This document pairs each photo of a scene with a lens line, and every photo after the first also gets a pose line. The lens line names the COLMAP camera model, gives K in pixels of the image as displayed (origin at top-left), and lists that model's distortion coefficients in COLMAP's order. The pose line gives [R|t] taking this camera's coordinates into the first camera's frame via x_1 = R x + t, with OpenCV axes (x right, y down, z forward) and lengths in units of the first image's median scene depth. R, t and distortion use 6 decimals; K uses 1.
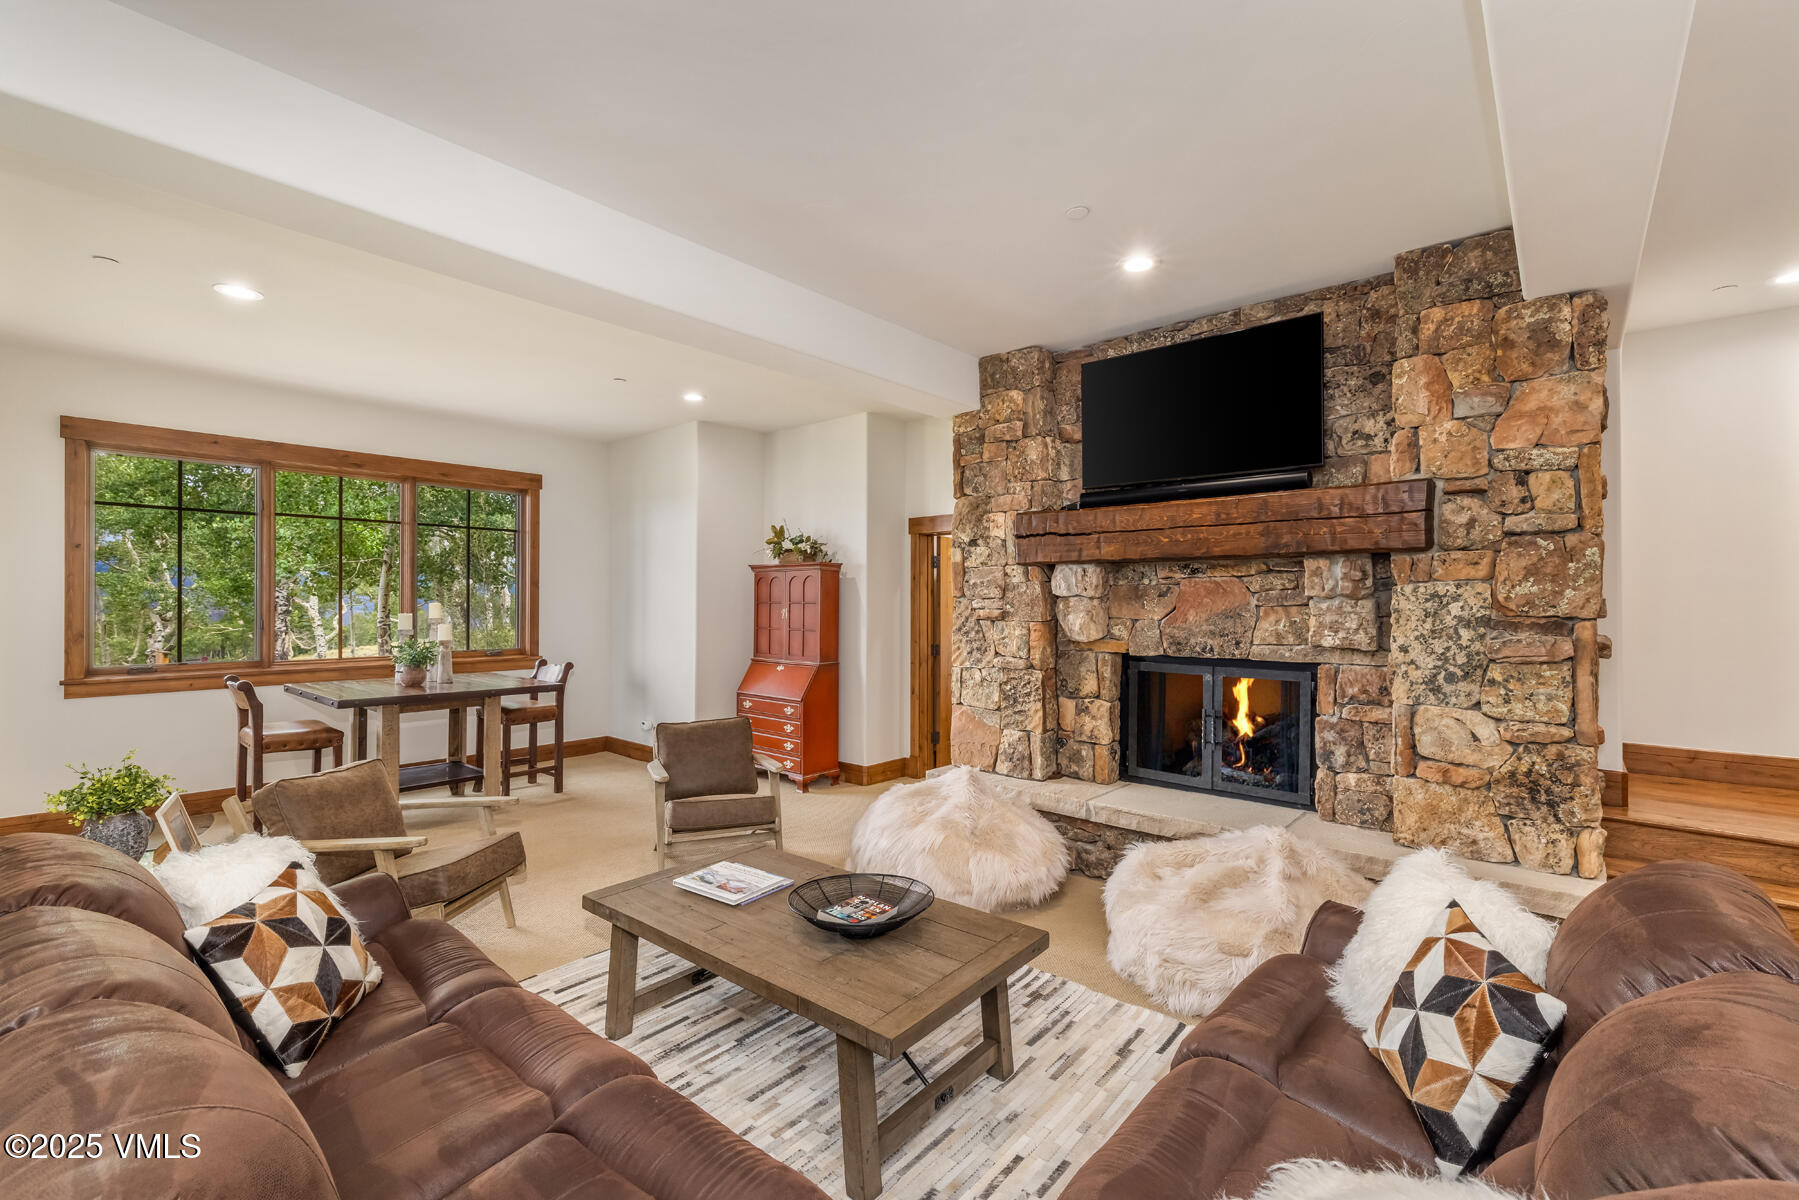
lens RADIAL K [[759.7, 0, 913.3], [0, 759.7, 598.4], [0, 0, 1]] dist [-0.002136, -0.000306]
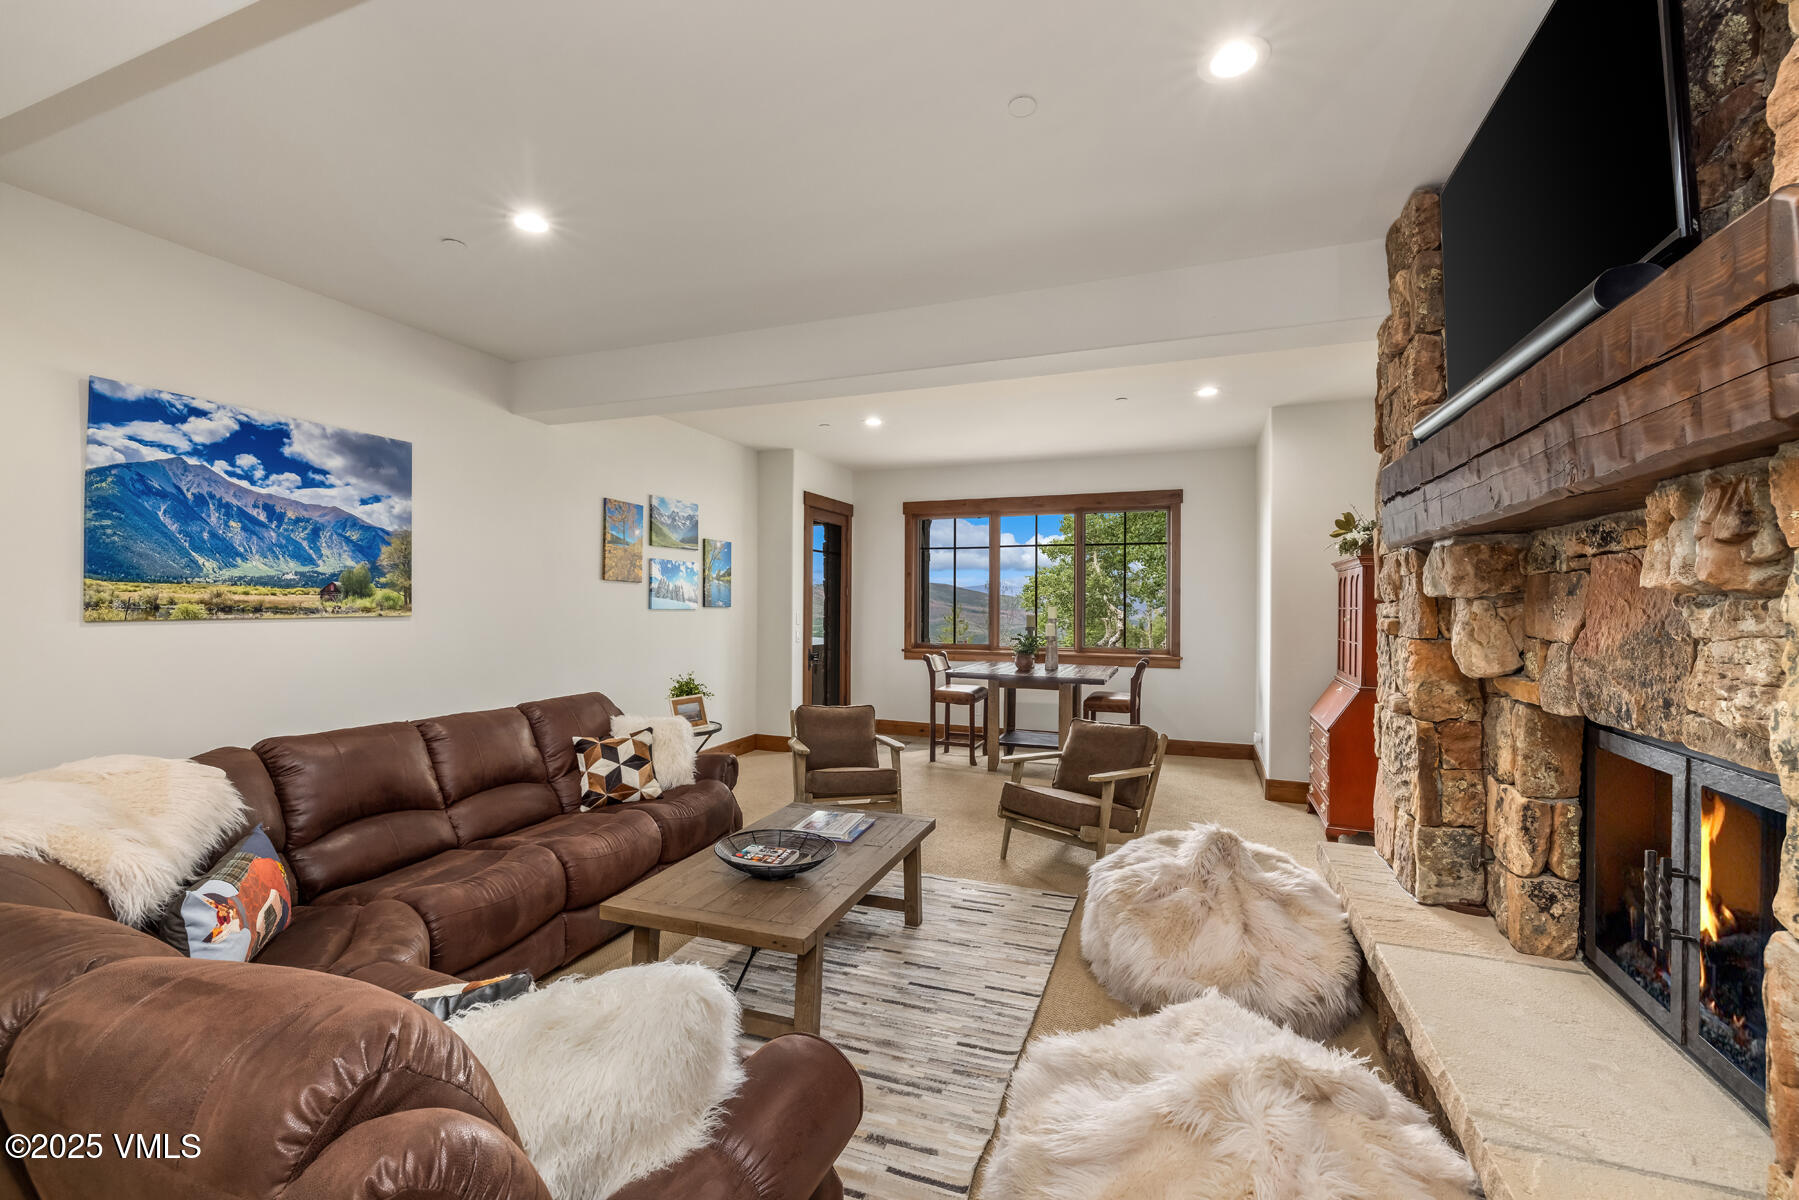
lens RADIAL K [[759.7, 0, 913.3], [0, 759.7, 598.4], [0, 0, 1]] dist [-0.002136, -0.000306]
pose [[0.341391, -0.007852, -0.939889, 0.609373], [-0.001541, 0.999959, -0.008914, 0.004211], [0.939920, 0.004492, 0.341365, 0.421505]]
